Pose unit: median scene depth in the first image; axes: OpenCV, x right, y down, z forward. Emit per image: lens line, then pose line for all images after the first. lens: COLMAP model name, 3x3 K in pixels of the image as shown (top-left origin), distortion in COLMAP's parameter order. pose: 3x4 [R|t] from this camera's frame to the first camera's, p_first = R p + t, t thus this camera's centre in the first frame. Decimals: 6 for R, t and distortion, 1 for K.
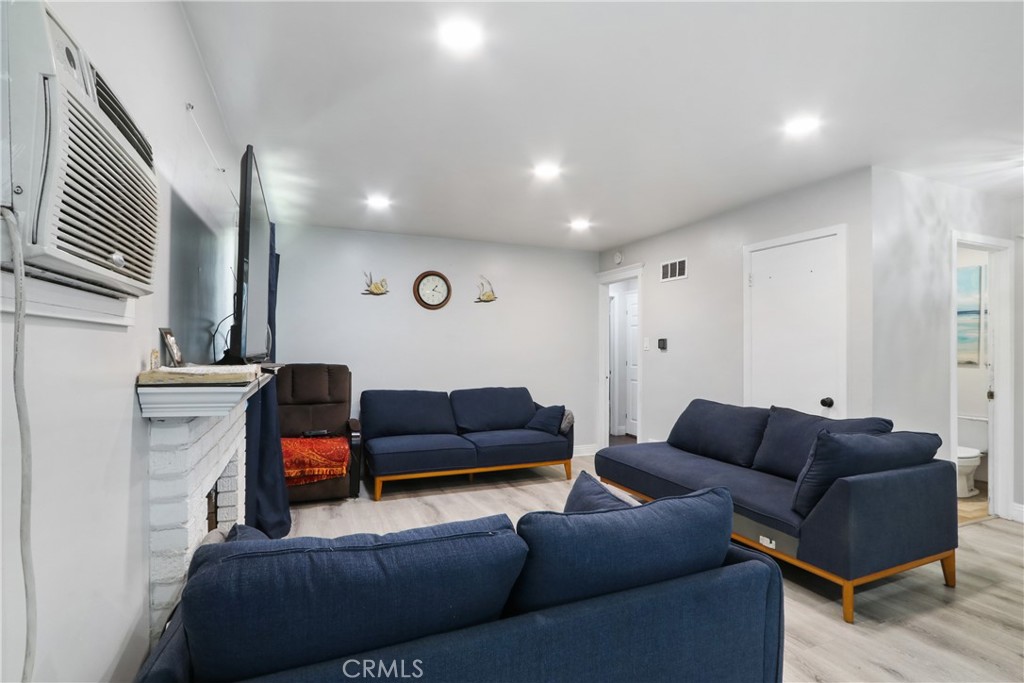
lens RADIAL K [[499.1, 0, 512.0], [0, 499.1, 341.5], [0, 0, 1]] dist [-0.027858, 0.000164]
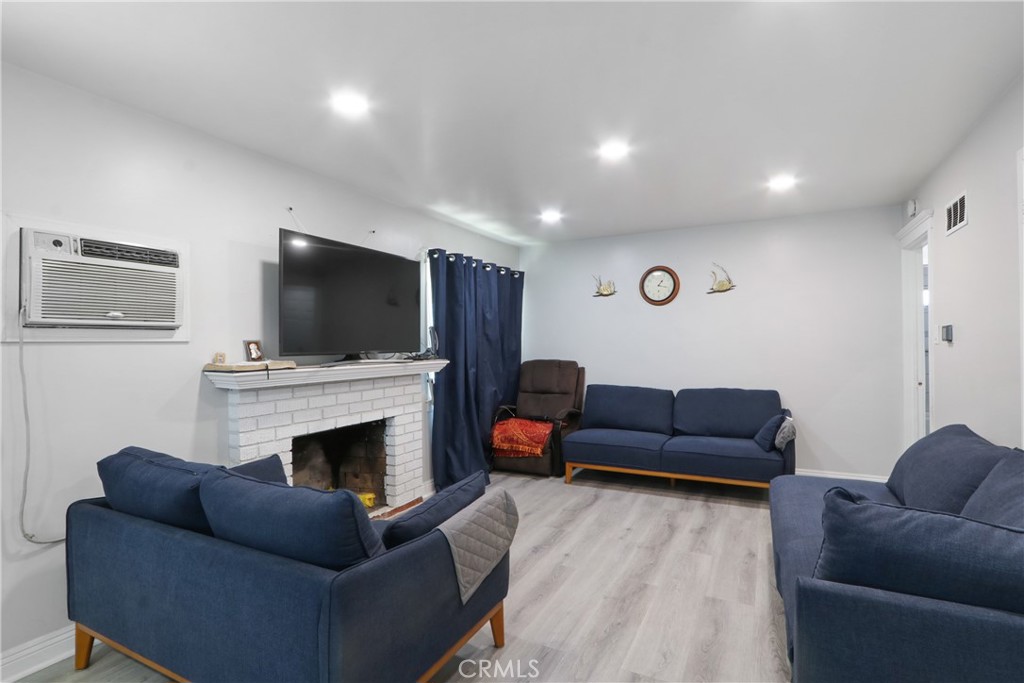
lens RADIAL K [[483.2, 0, 524.0], [0, 483.2, 340.6], [0, 0, 1]] dist [-0.014126, 0.001433]
pose [[0.646111, -0.020131, -0.762978, 0.442761], [0.025946, 0.999654, -0.004404, 0.002739], [0.762802, -0.016951, 0.646410, 0.207629]]
